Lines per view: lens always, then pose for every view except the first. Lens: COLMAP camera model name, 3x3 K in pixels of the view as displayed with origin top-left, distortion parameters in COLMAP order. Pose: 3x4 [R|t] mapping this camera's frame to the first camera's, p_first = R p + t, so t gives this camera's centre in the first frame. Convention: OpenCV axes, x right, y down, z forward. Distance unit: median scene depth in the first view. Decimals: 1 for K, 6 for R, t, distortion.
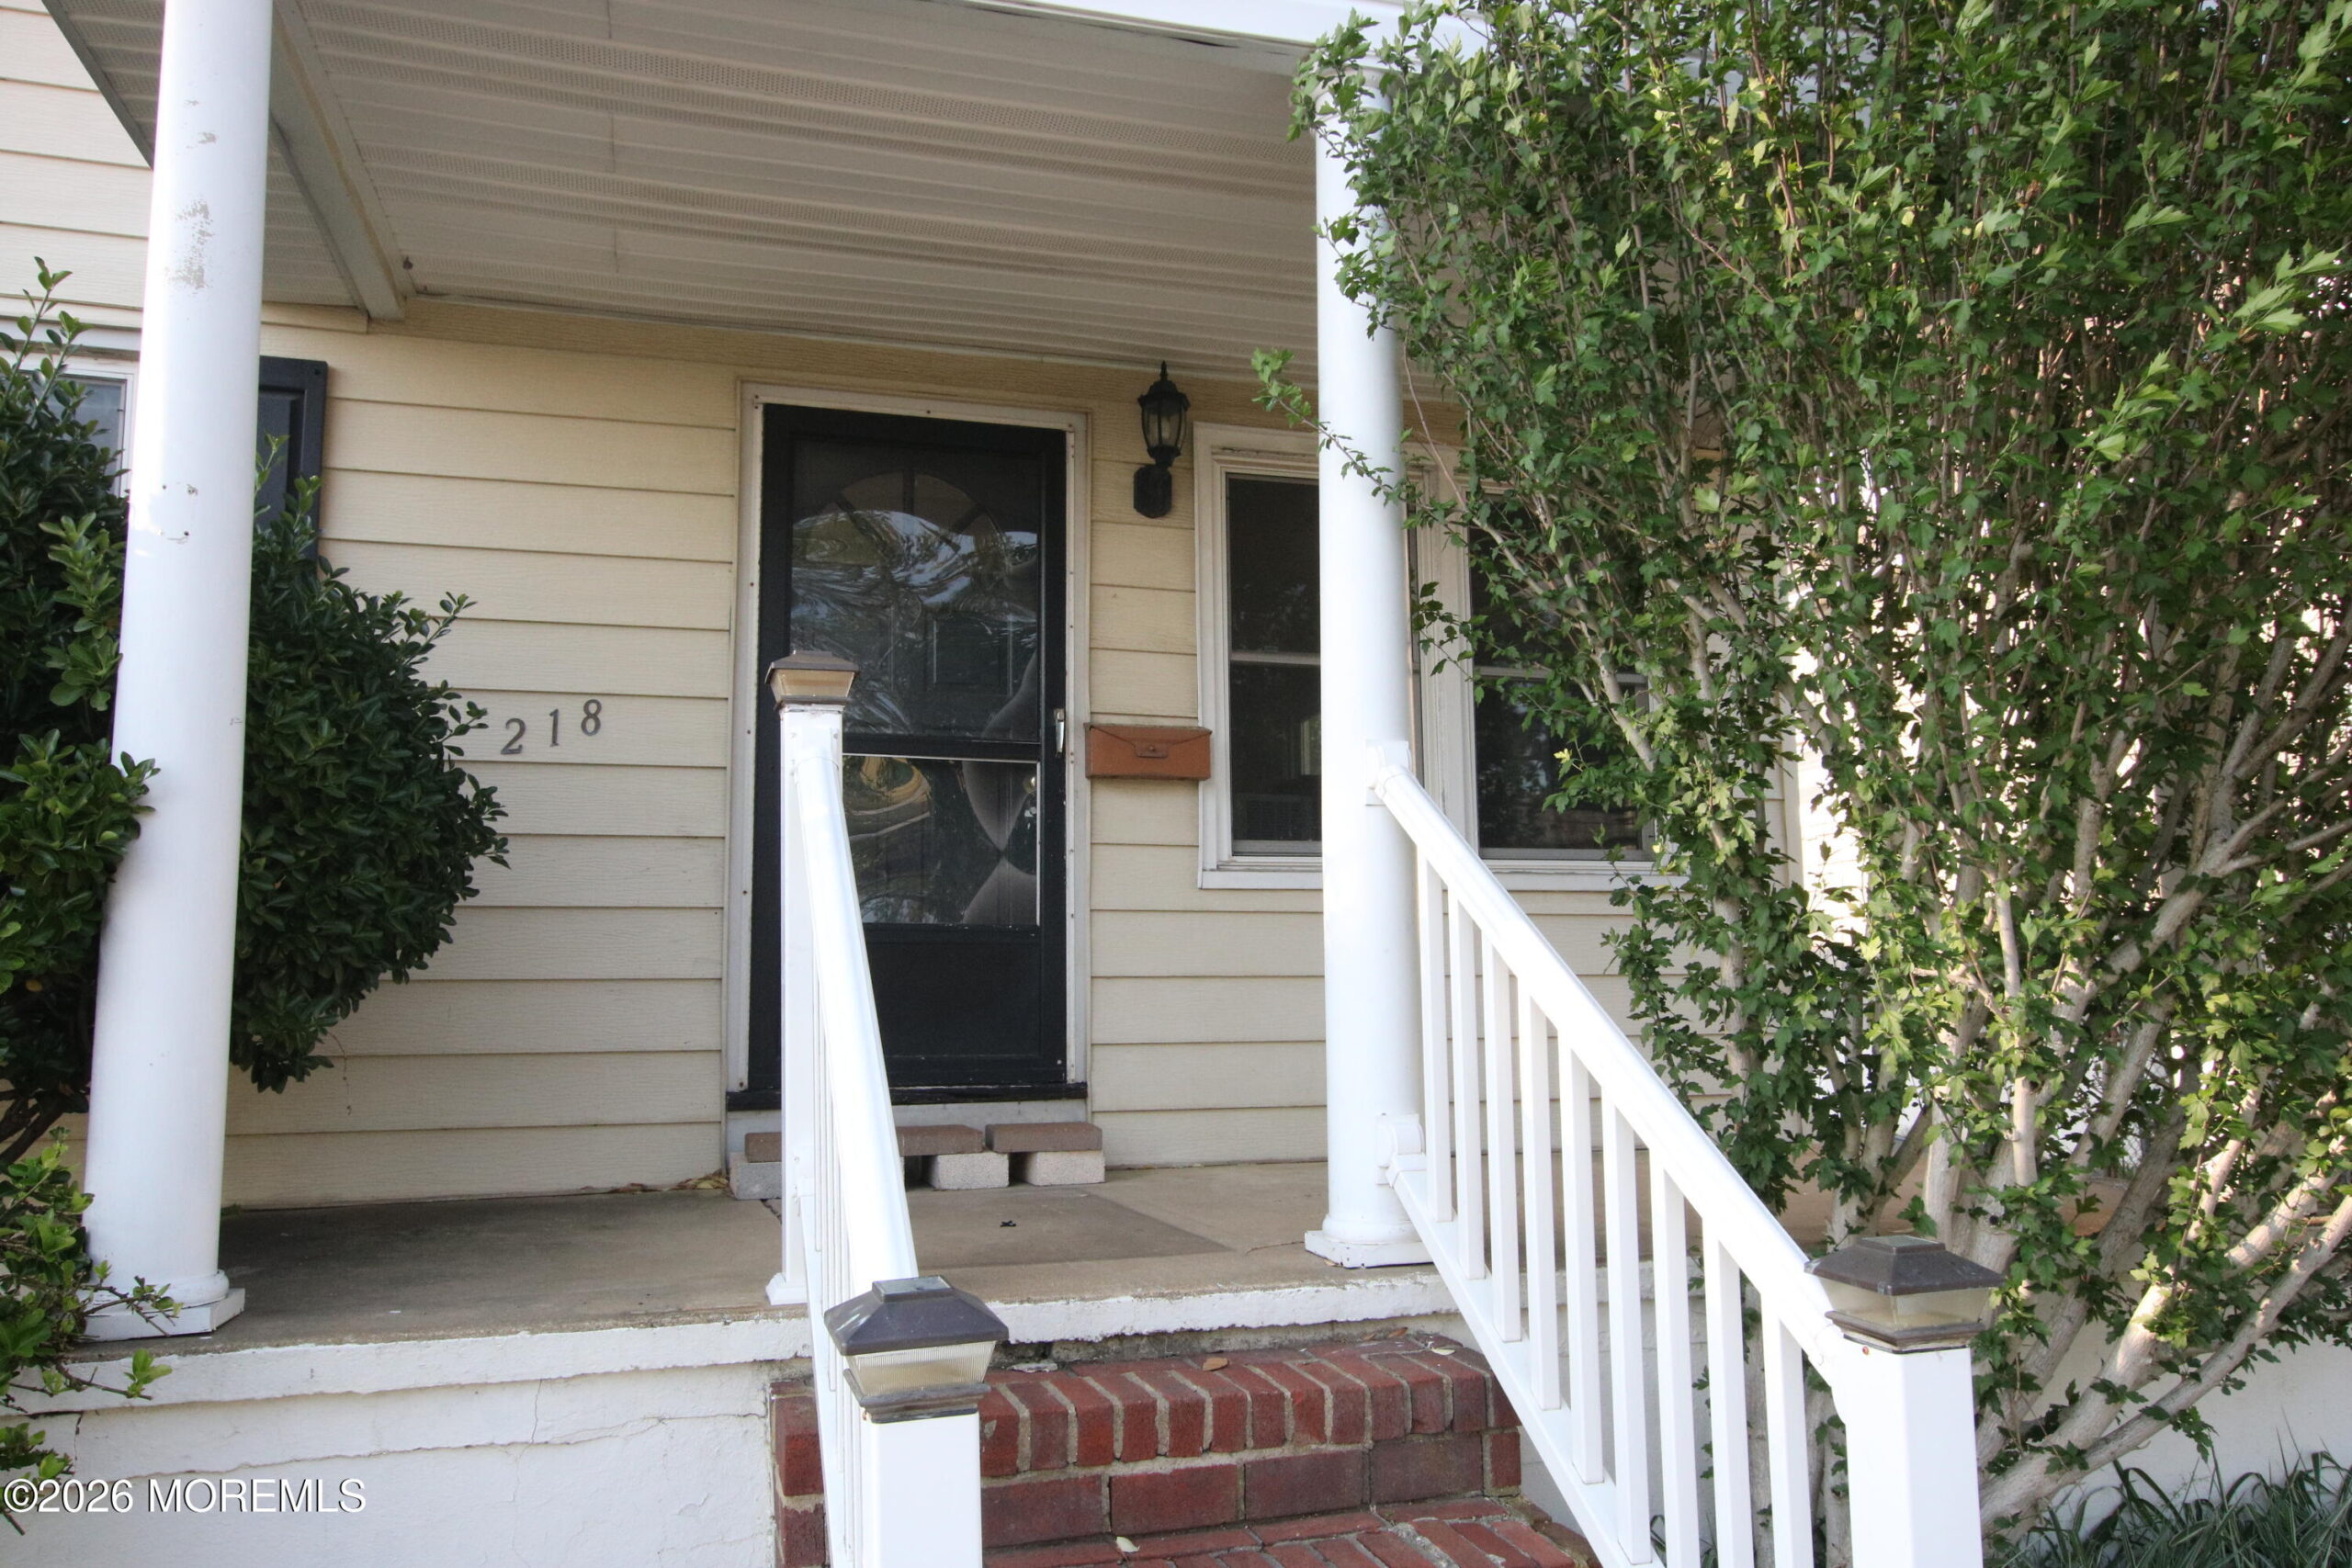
lens RADIAL K [[1723.8, 0, 1173.4], [0, 1723.8, 785.2], [0, 0, 1]] dist [-0.011127, -0.002049]
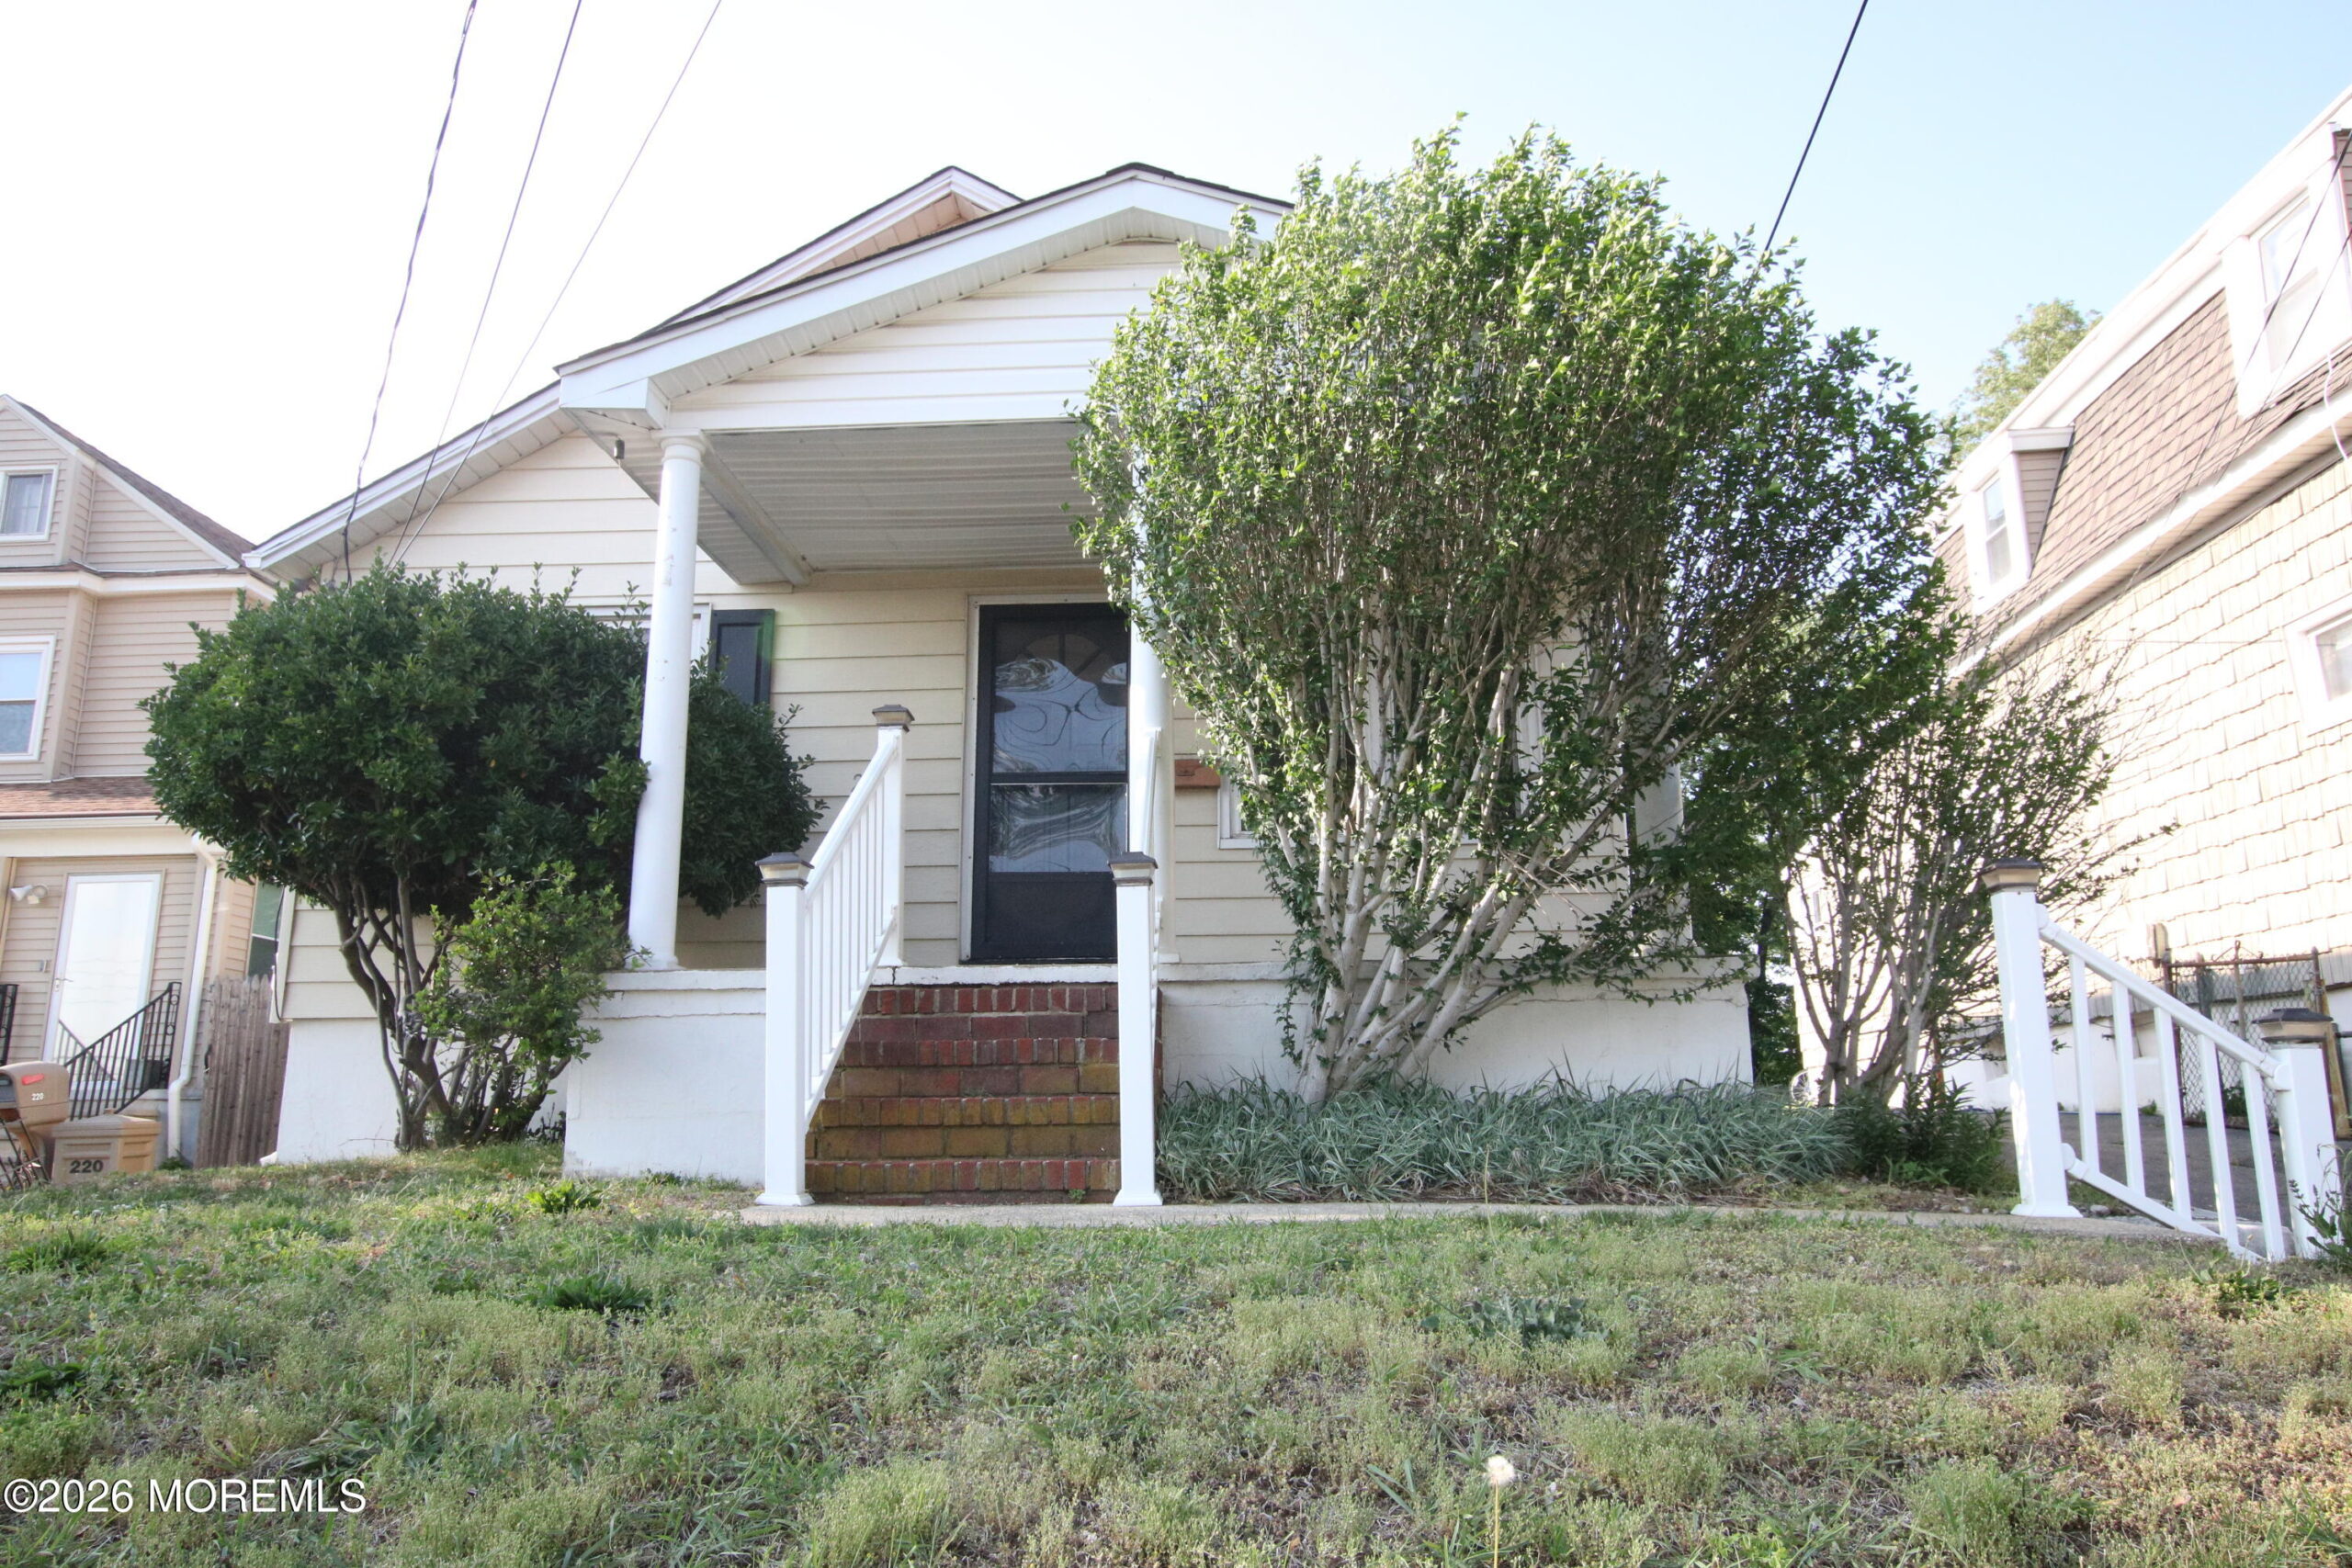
lens RADIAL K [[1626.6, 0, 1177.2], [0, 1626.6, 776.6], [0, 0, 1]] dist [0.010660, 0.001322]
pose [[0.938959, -0.074853, -0.335787, 0.649939], [0.041026, 0.993441, -0.106737, 0.196182], [0.341575, 0.086445, 0.935871, -0.694749]]
